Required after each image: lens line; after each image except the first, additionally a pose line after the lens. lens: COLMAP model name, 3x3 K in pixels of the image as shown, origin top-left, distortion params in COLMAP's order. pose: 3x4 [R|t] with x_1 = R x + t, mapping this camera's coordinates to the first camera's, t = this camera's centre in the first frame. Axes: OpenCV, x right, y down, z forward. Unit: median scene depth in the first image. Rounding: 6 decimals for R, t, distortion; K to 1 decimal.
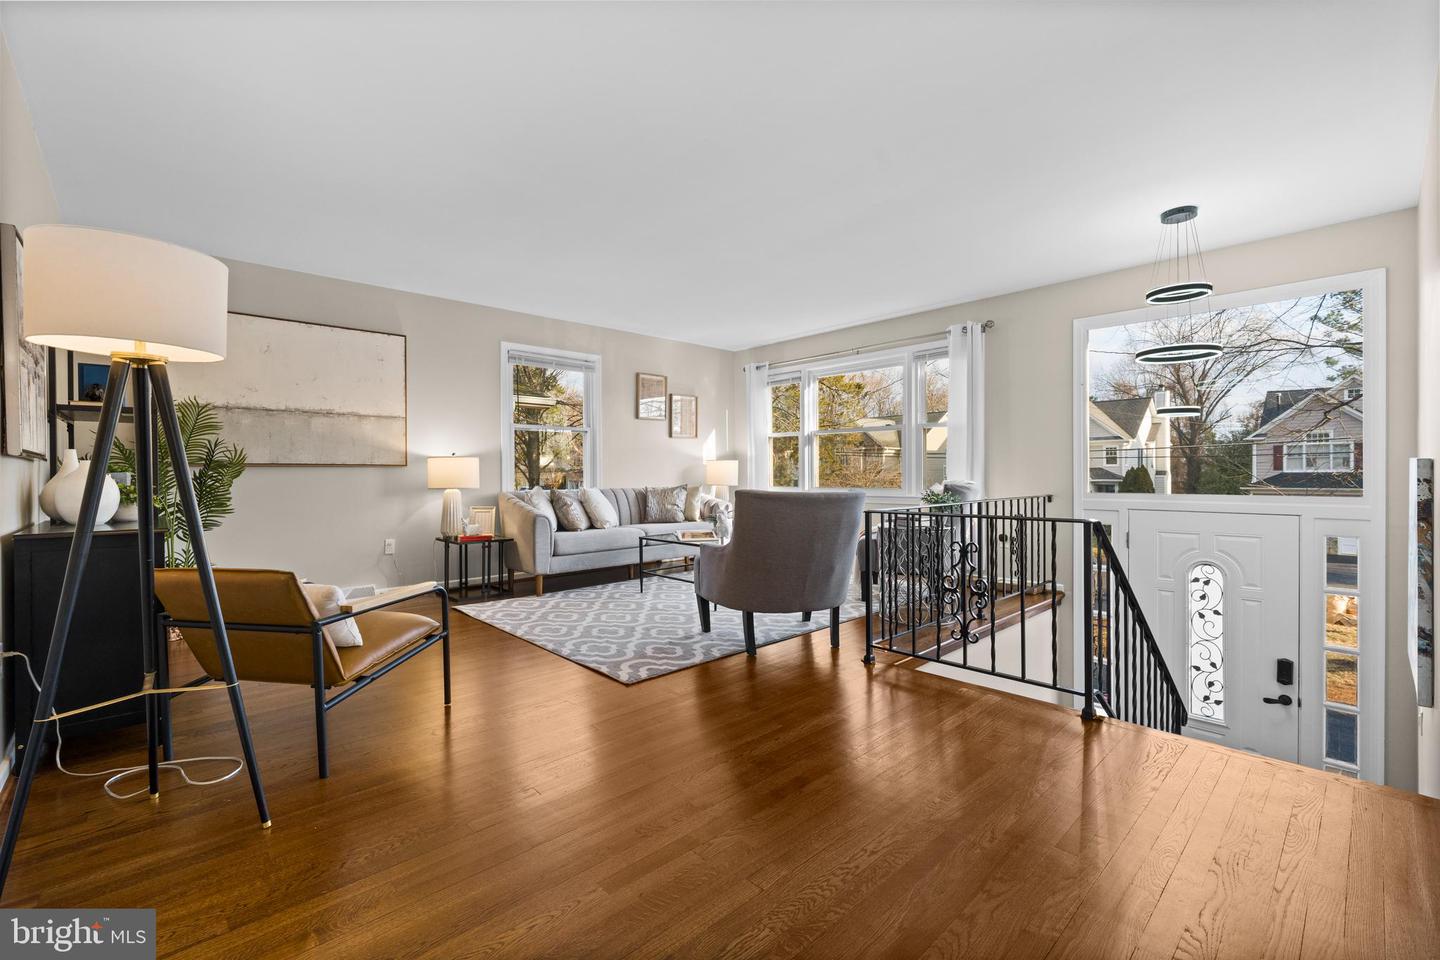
lens RADIAL K [[614.7, 0, 720.0], [0, 614.7, 480.0], [0, 0, 1]] dist [-0.000173, -0.000053]
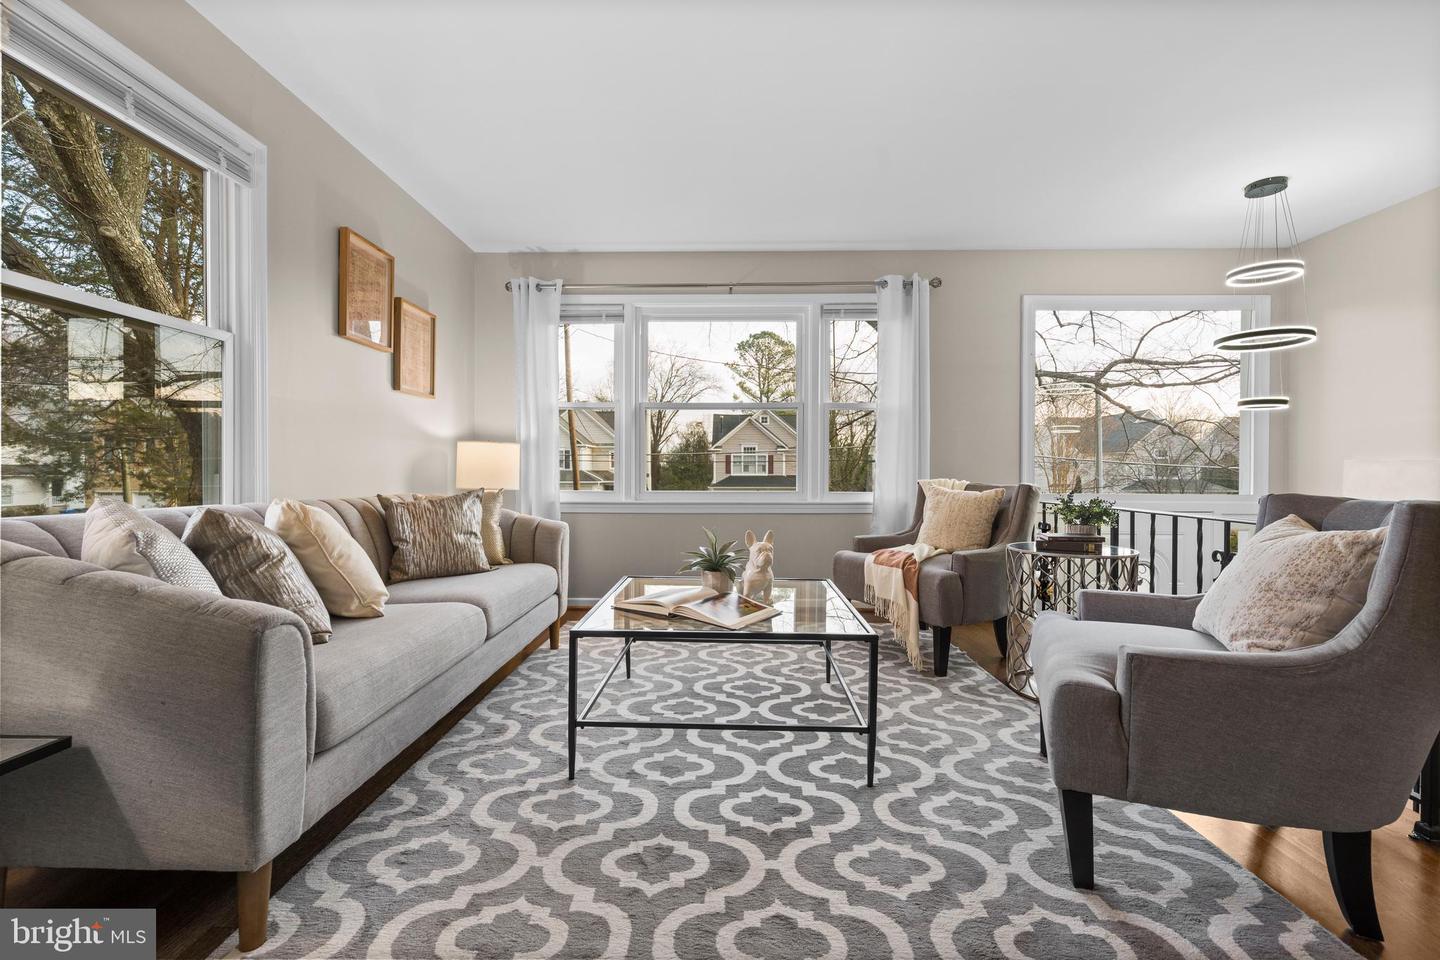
lens RADIAL K [[614.7, 0, 720.0], [0, 614.7, 480.0], [0, 0, 1]] dist [-0.000173, -0.000053]
pose [[0.714858, 0.003149, 0.699263, -0.256628], [-0.002386, 0.999995, -0.002065, 0.000980], [-0.699266, -0.000192, 0.714862, 0.533058]]
